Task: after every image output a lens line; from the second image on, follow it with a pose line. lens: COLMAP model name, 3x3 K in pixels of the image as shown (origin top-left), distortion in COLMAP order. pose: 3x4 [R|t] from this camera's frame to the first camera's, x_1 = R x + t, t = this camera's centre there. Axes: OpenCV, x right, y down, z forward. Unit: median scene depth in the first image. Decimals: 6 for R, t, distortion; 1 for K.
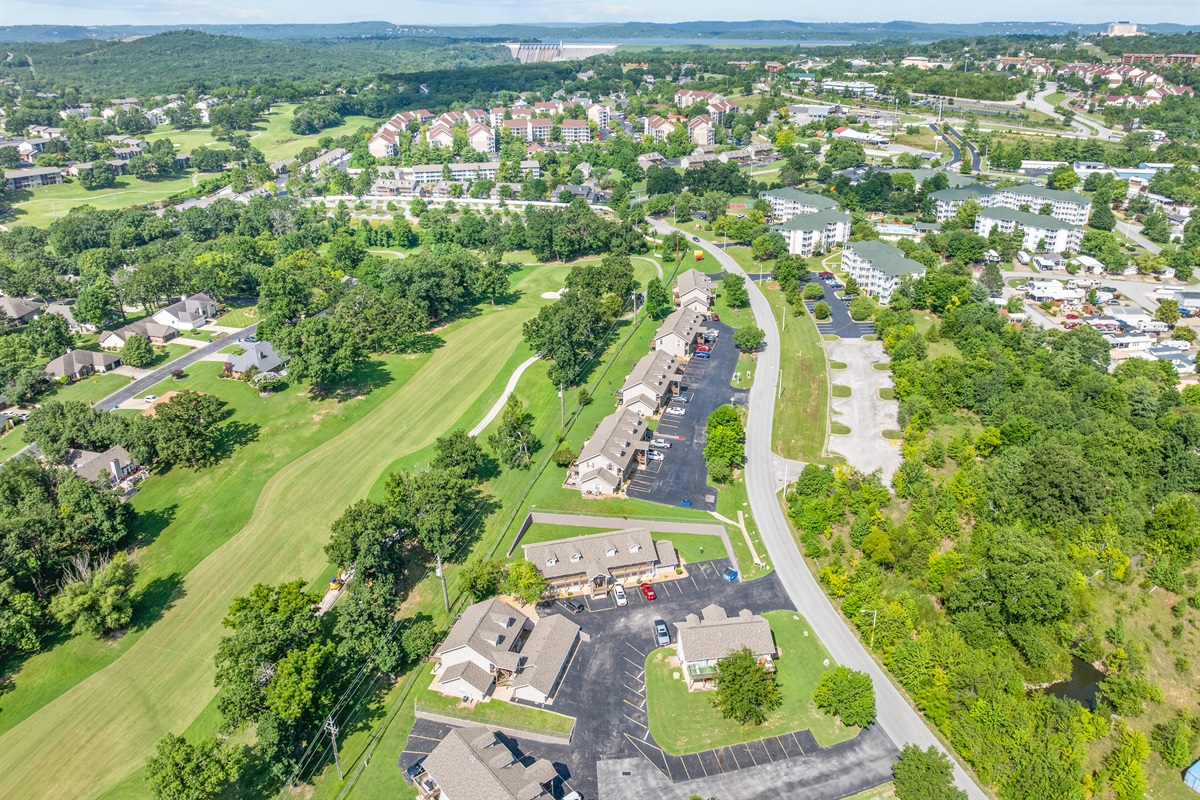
lens RADIAL K [[844.2, 0, 604.7], [0, 844.2, 359.5], [0, 0, 1]] dist [-0.039128, 0.001656]
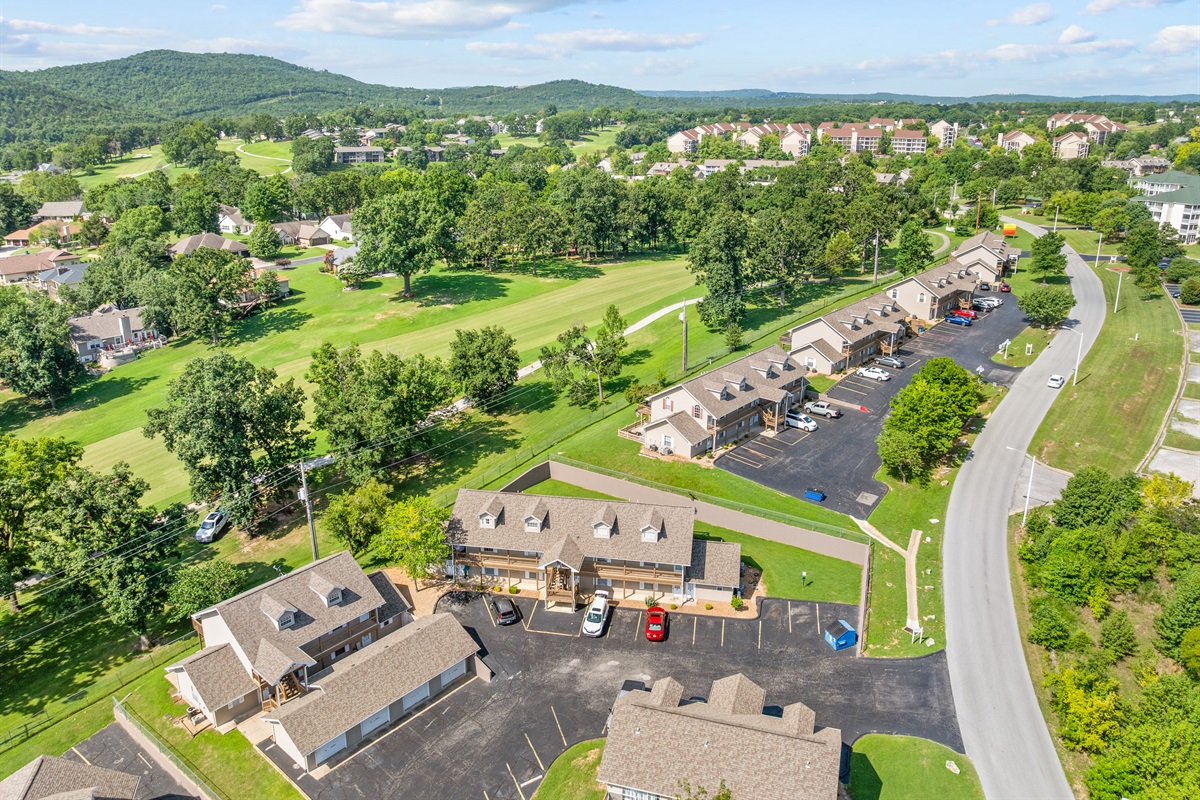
lens RADIAL K [[844.2, 0, 604.7], [0, 844.2, 359.5], [0, 0, 1]] dist [-0.039128, 0.001656]
pose [[0.910633, 0.126683, -0.393318, 0.158699], [-0.158187, 0.986213, -0.048595, 0.121596], [0.381739, 0.106470, 0.918117, 0.417422]]
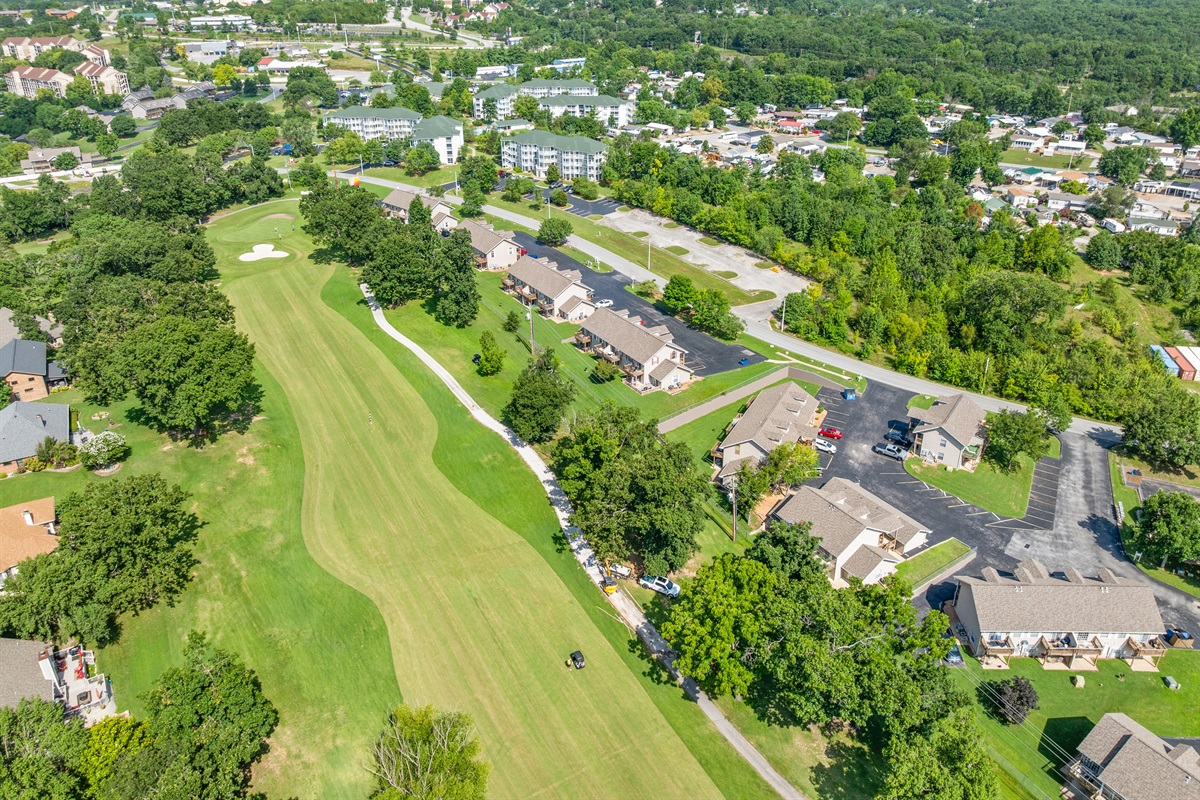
lens RADIAL K [[844.2, 0, 604.7], [0, 844.2, 359.5], [0, 0, 1]] dist [-0.039128, 0.001656]
pose [[0.668758, -0.314126, 0.673861, -0.617263], [0.279831, 0.946059, 0.163302, -0.035598], [-0.688809, 0.079358, 0.720586, 0.367871]]
